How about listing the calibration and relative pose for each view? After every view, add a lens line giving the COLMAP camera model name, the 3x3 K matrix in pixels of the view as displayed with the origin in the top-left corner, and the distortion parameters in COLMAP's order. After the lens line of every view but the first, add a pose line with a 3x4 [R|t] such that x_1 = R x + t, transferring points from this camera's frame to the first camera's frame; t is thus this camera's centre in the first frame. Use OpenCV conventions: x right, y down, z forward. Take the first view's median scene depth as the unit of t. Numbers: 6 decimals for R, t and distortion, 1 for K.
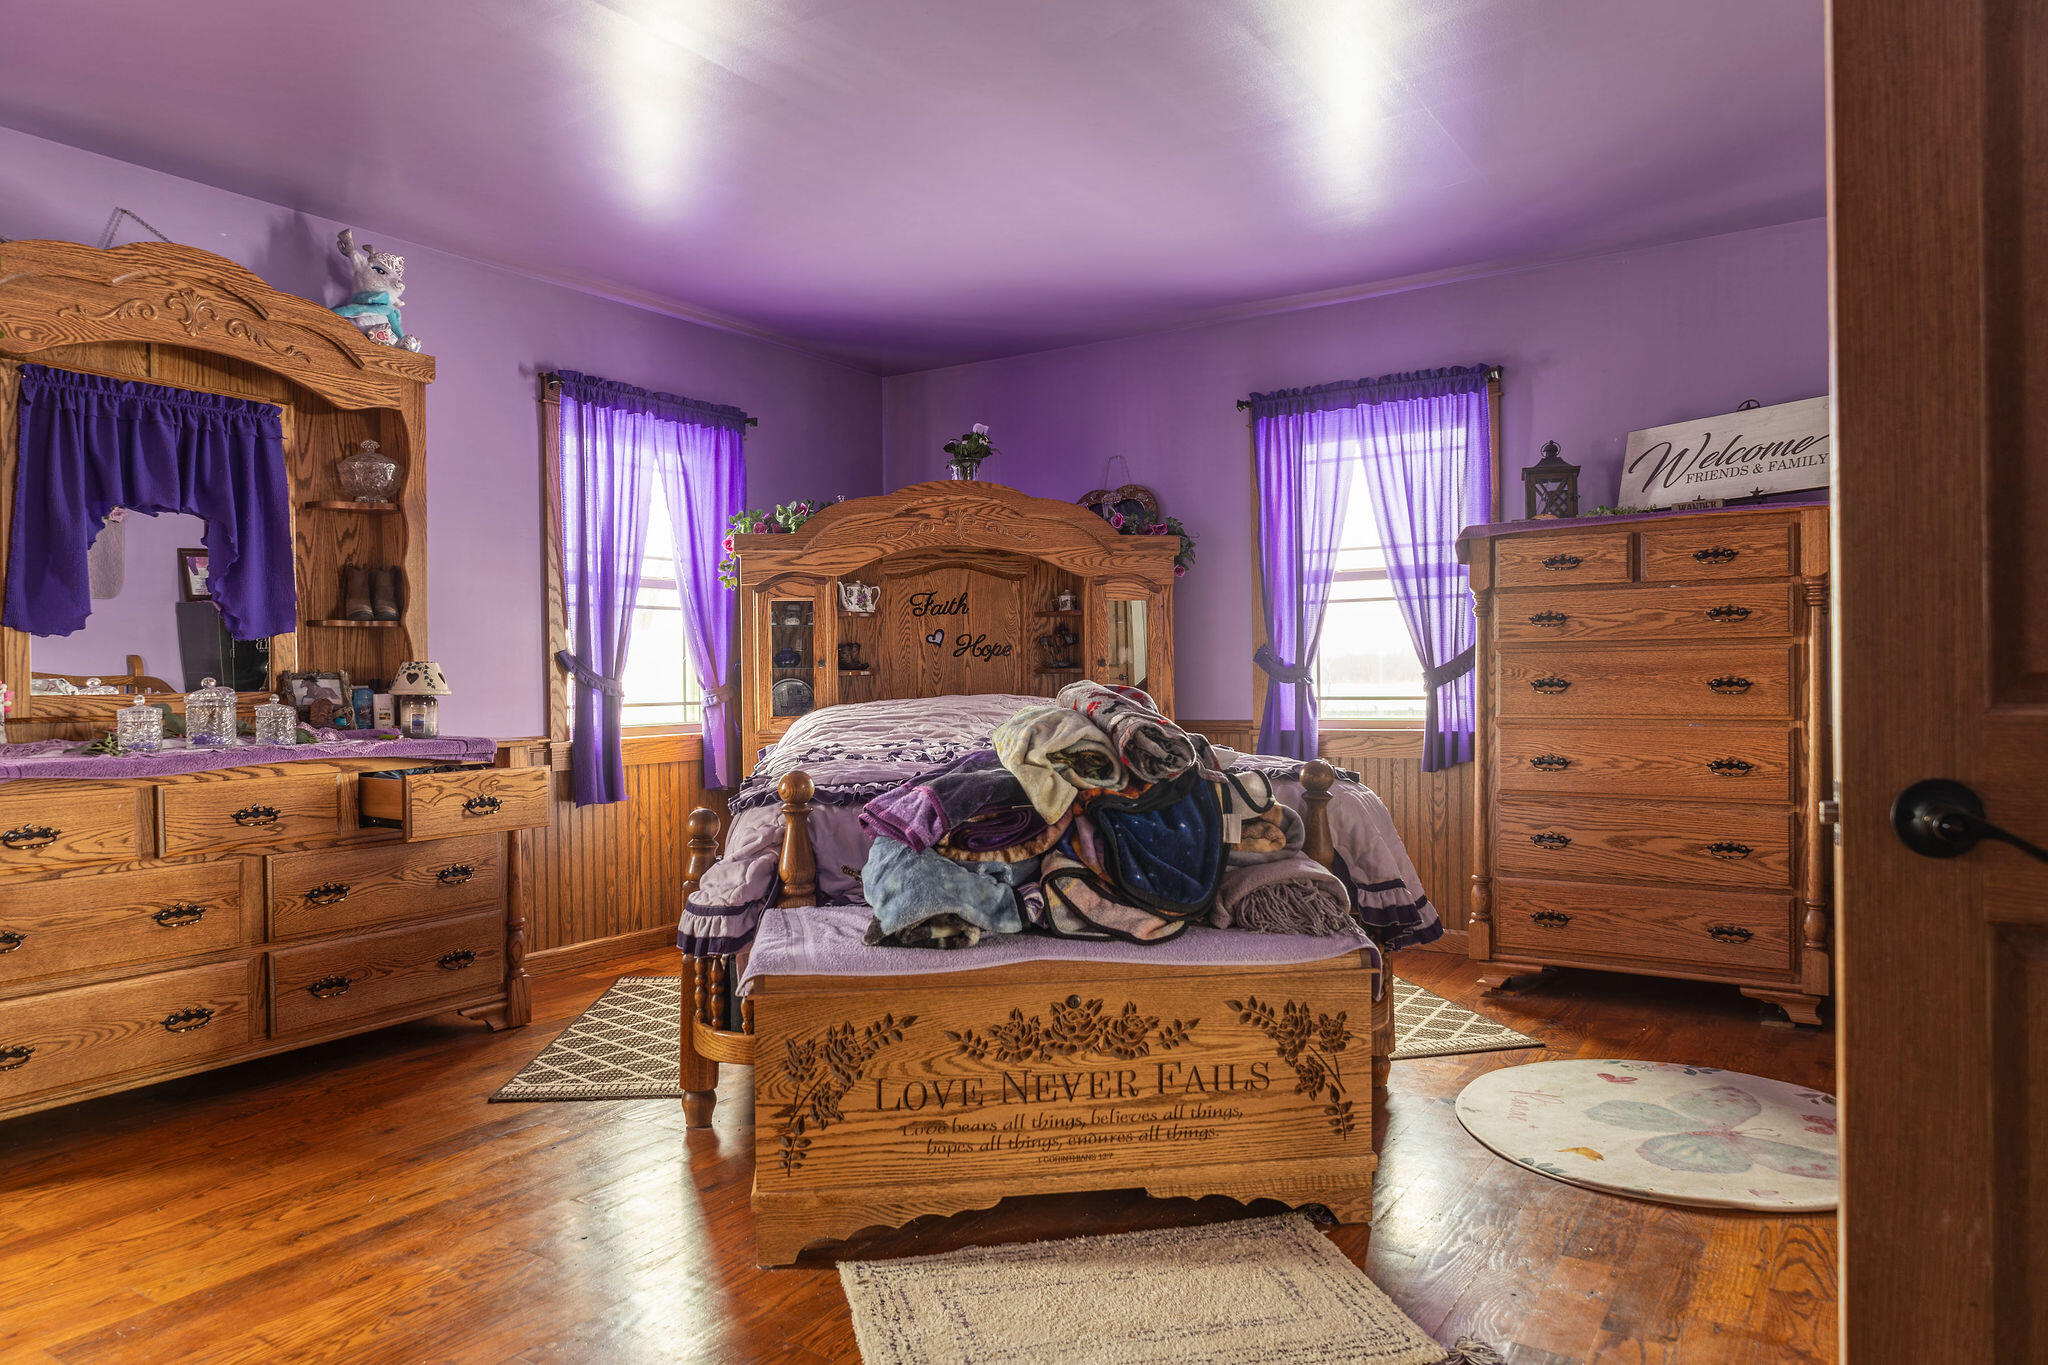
lens RADIAL K [[1326.7, 0, 1027.1], [0, 1326.7, 681.9], [0, 0, 1]] dist [-0.004760, 0.005861]
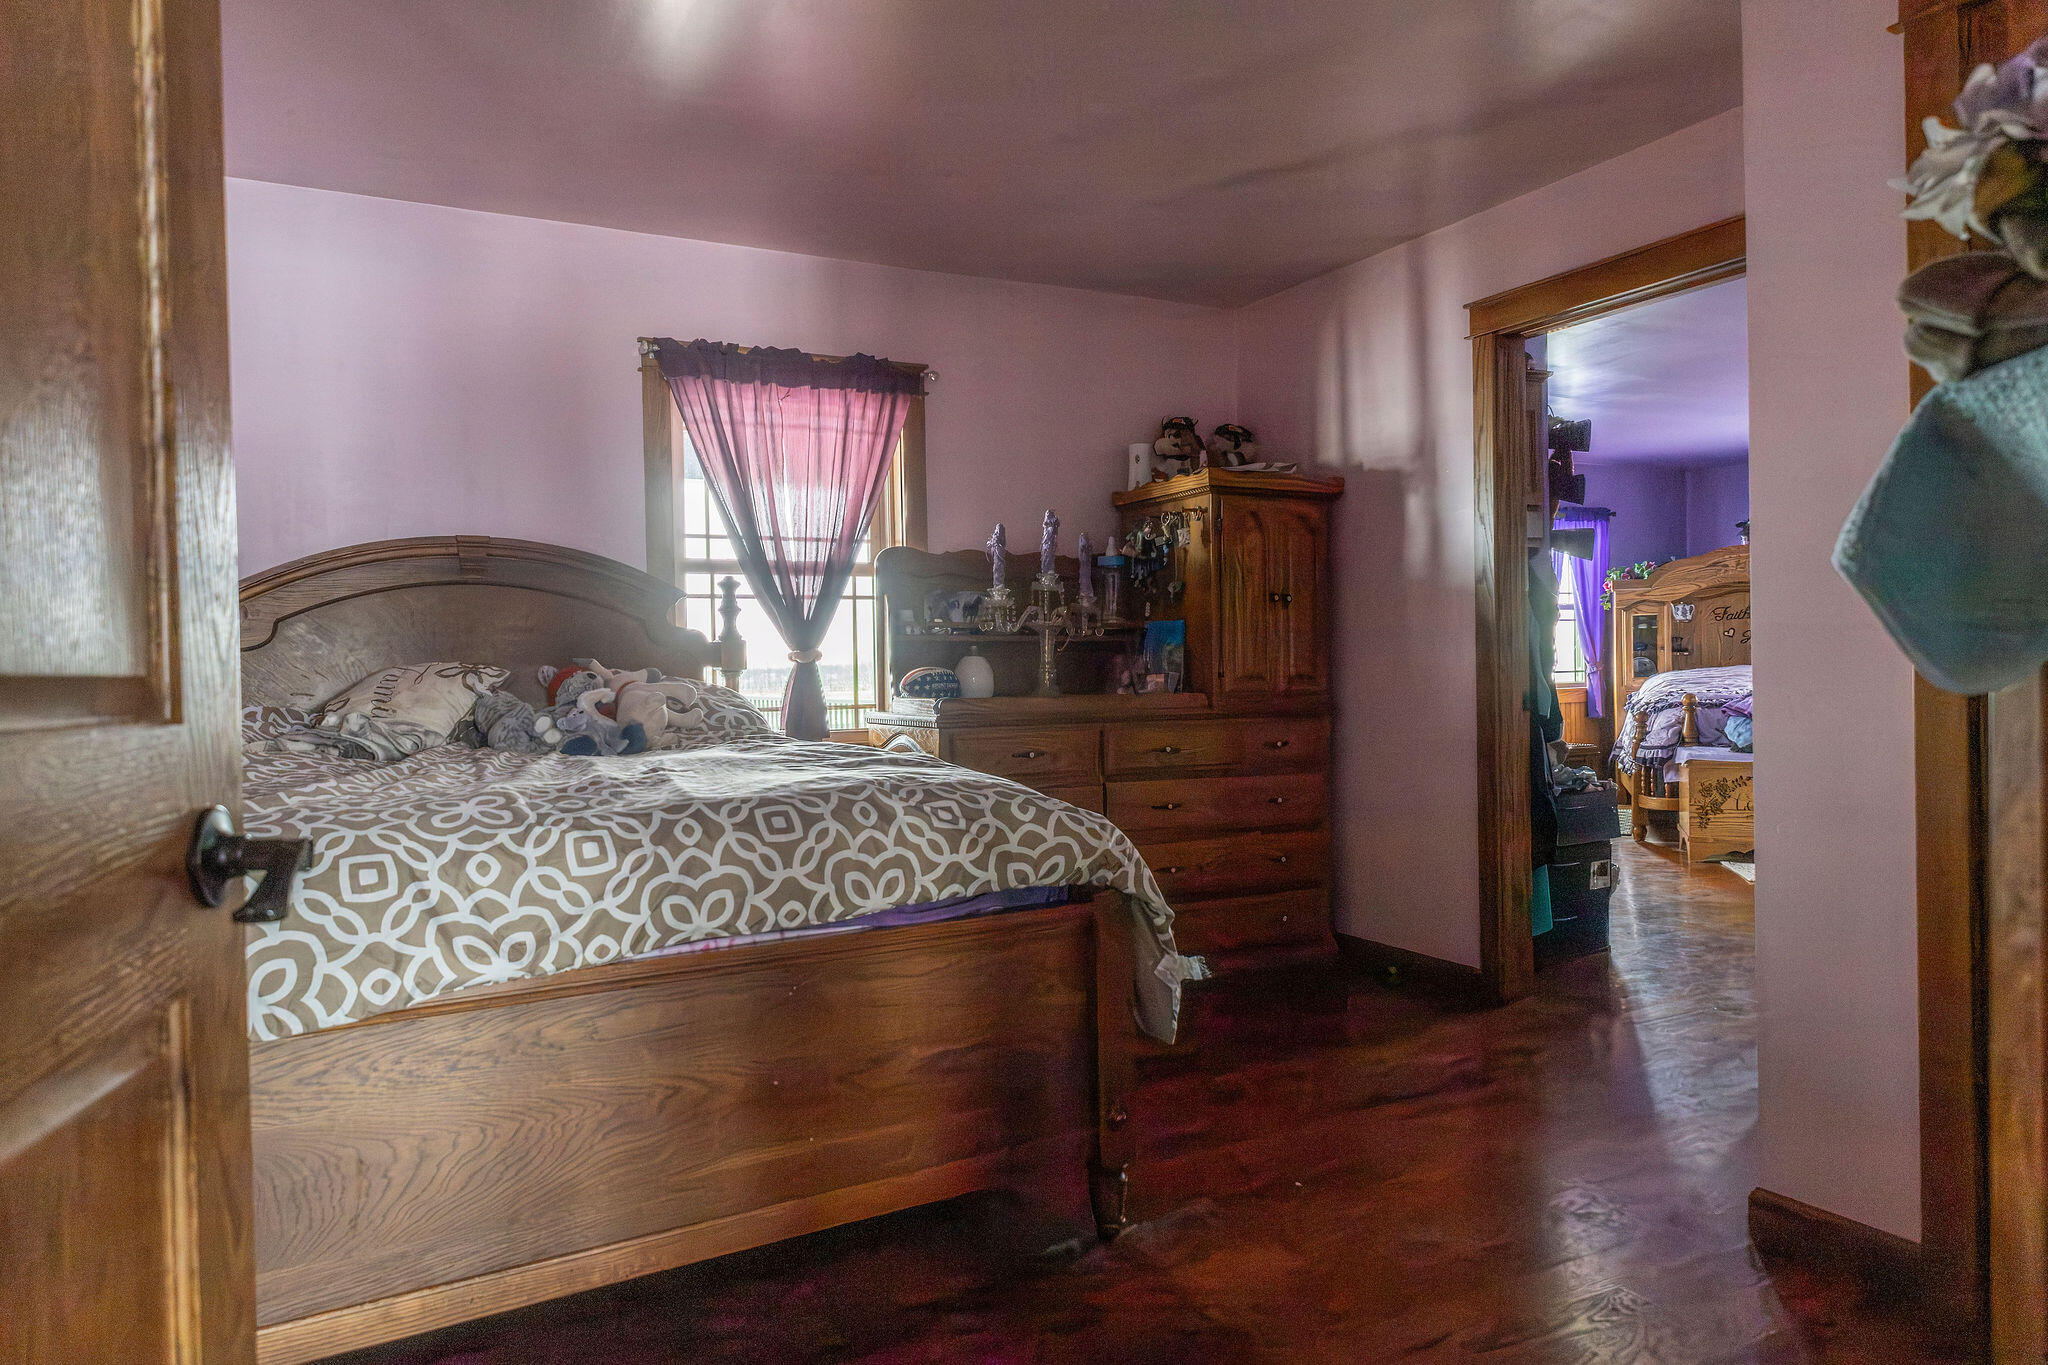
lens RADIAL K [[1326.7, 0, 1032.4], [0, 1326.7, 686.5], [0, 0, 1]] dist [-0.004760, 0.005861]
pose [[0.874216, 0.000259, -0.485537, -0.025538], [0.007947, 0.999858, 0.014842, 0.004321], [0.485473, -0.016834, 0.874090, -1.032733]]
